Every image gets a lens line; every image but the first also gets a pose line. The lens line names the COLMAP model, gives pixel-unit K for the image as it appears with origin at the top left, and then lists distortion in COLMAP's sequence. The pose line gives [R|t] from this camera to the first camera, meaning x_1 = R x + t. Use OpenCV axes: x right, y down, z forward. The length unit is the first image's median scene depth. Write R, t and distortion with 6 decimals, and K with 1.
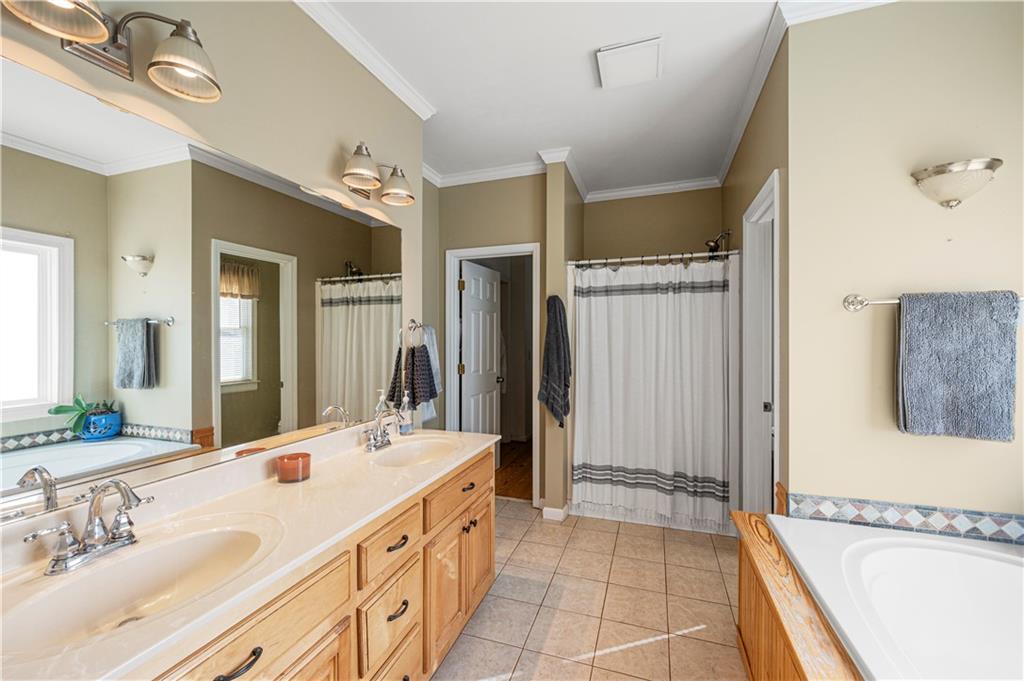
lens RADIAL K [[414.3, 0, 512.0], [0, 414.3, 340.5], [0, 0, 1]] dist [-0.000059, 0.000017]
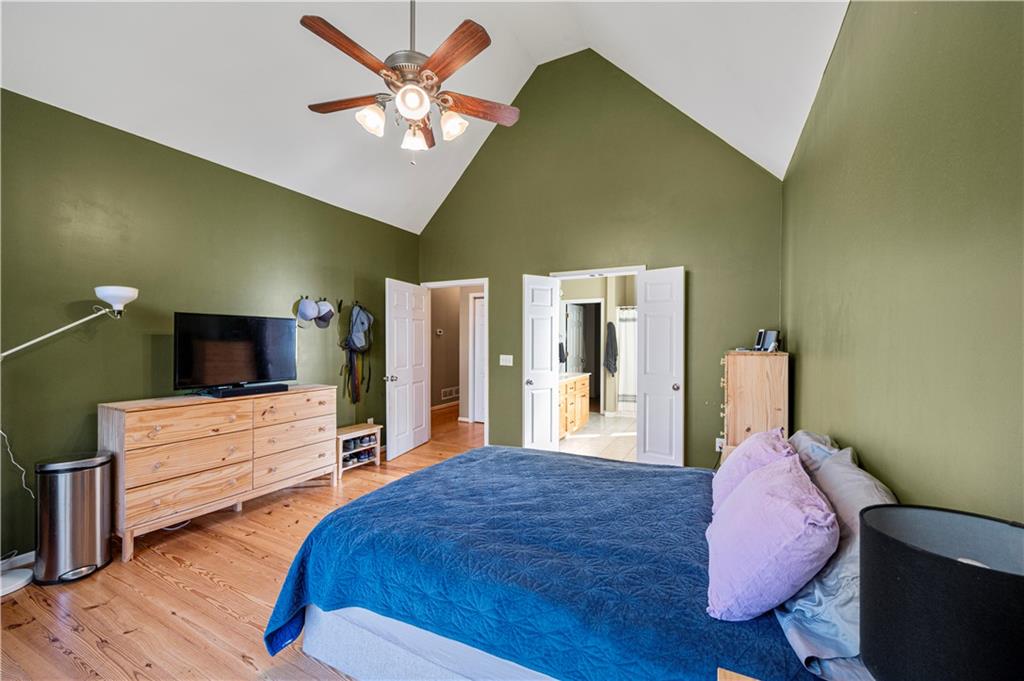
lens RADIAL K [[414.3, 0, 512.0], [0, 414.3, 340.5], [0, 0, 1]] dist [-0.000059, 0.000017]
pose [[0.989347, 0.005166, -0.145484, -0.106945], [-0.005598, 0.999981, -0.002565, 0.006391], [0.145468, 0.003352, 0.989357, -1.391455]]
